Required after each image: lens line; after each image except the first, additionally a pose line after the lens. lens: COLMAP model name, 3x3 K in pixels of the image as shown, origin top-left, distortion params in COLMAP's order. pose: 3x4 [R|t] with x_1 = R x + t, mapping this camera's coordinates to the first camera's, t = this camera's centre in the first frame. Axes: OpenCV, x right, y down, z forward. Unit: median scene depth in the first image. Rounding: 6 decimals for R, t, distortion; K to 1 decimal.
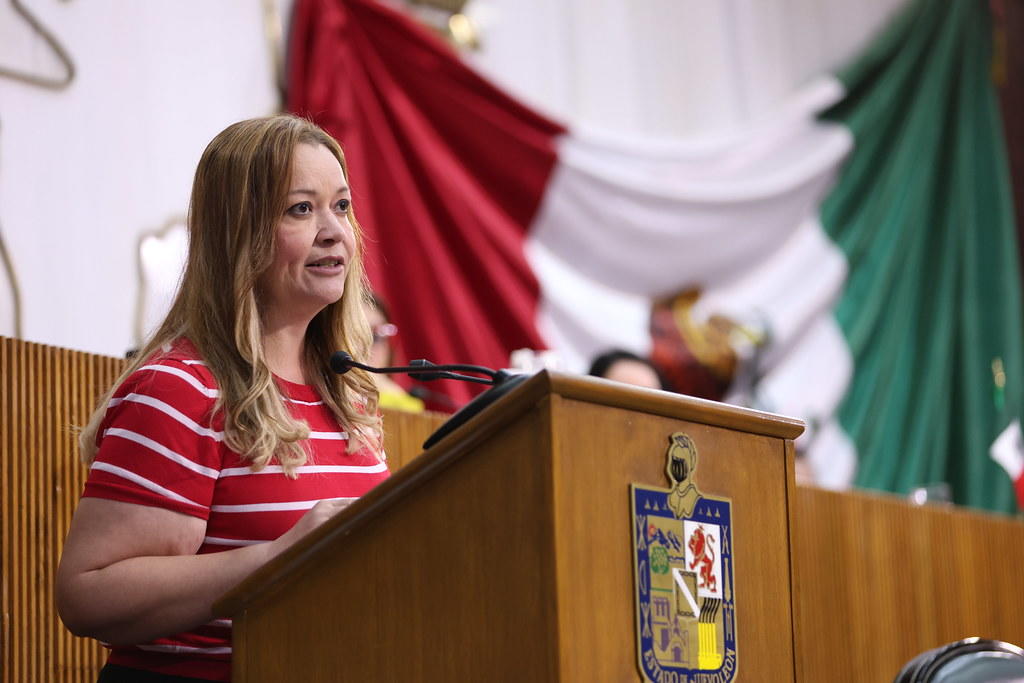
lens RADIAL K [[3576.6, 0, 512.0], [0, 3576.6, 341.5], [0, 0, 1]] dist [-0.024834, 0.490764]
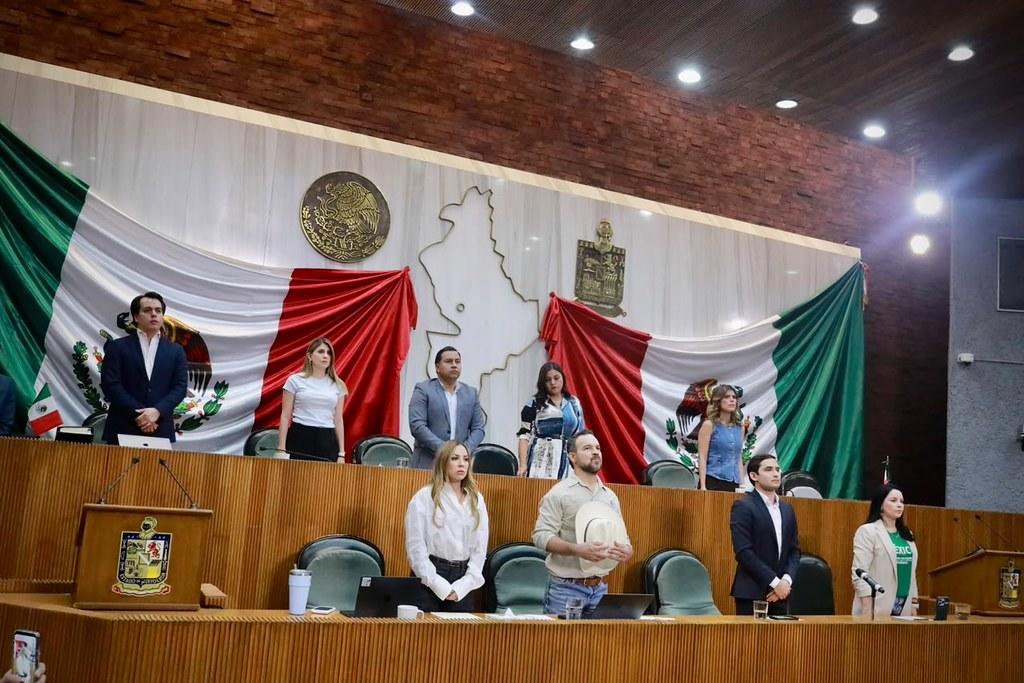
lens RADIAL K [[963.4, 0, 512.0], [0, 963.4, 341.5], [0, 0, 1]] dist [-0.049550, -0.006630]
pose [[0.863159, 0.037139, -0.503564, 0.908010], [-0.020756, 0.999058, 0.038107, -0.214247], [0.504505, -0.022440, 0.863117, 0.304836]]
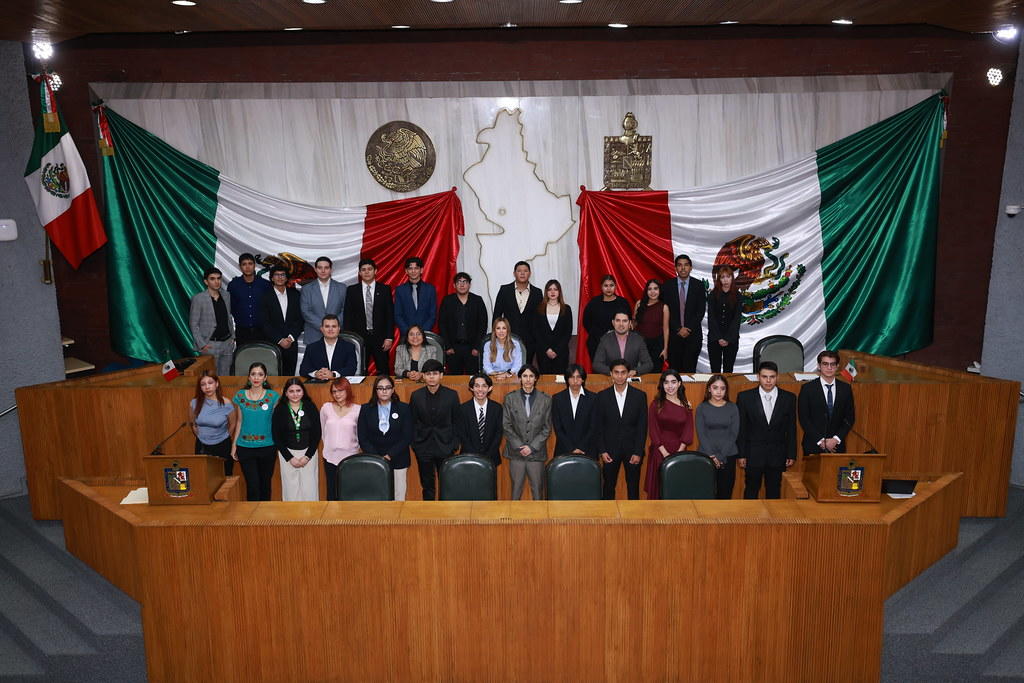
lens RADIAL K [[957.2, 0, 512.0], [0, 957.2, 341.5], [0, 0, 1]] dist [0.054658, 0.003780]
pose [[0.559862, 0.228118, -0.796565, 1.982440], [0.134639, 0.923533, 0.359109, -0.830223], [0.817574, -0.308301, 0.486337, 0.675672]]
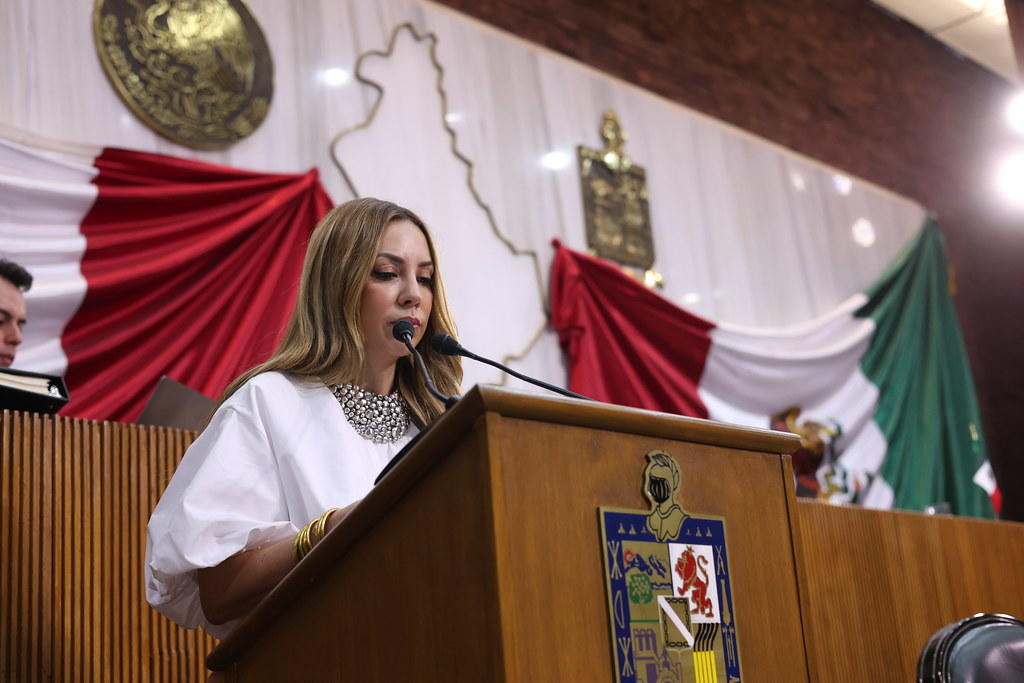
lens RADIAL K [[1450.7, 0, 512.0], [0, 1450.7, 341.5], [0, 0, 1]] dist [0.001517, -0.001487]
pose [[0.983656, -0.088796, -0.156641, 0.071929], [0.074385, 0.992638, -0.095585, 0.030640], [0.163976, 0.082371, 0.983019, 0.610493]]
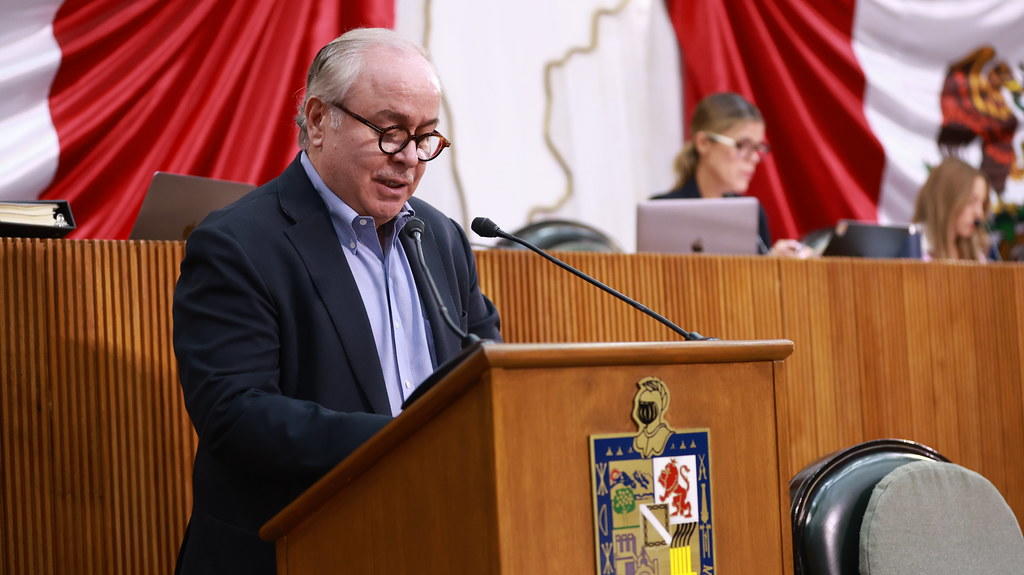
lens RADIAL K [[2199.2, 0, 512.0], [0, 2199.2, 287.5], [0, 0, 1]] dist [-0.296432, 0.008949]
pose [[0.973197, -0.029817, -0.228033, 0.160593], [0.056417, 0.992214, 0.111038, -0.079102], [0.222946, -0.120927, 0.967301, 0.343797]]
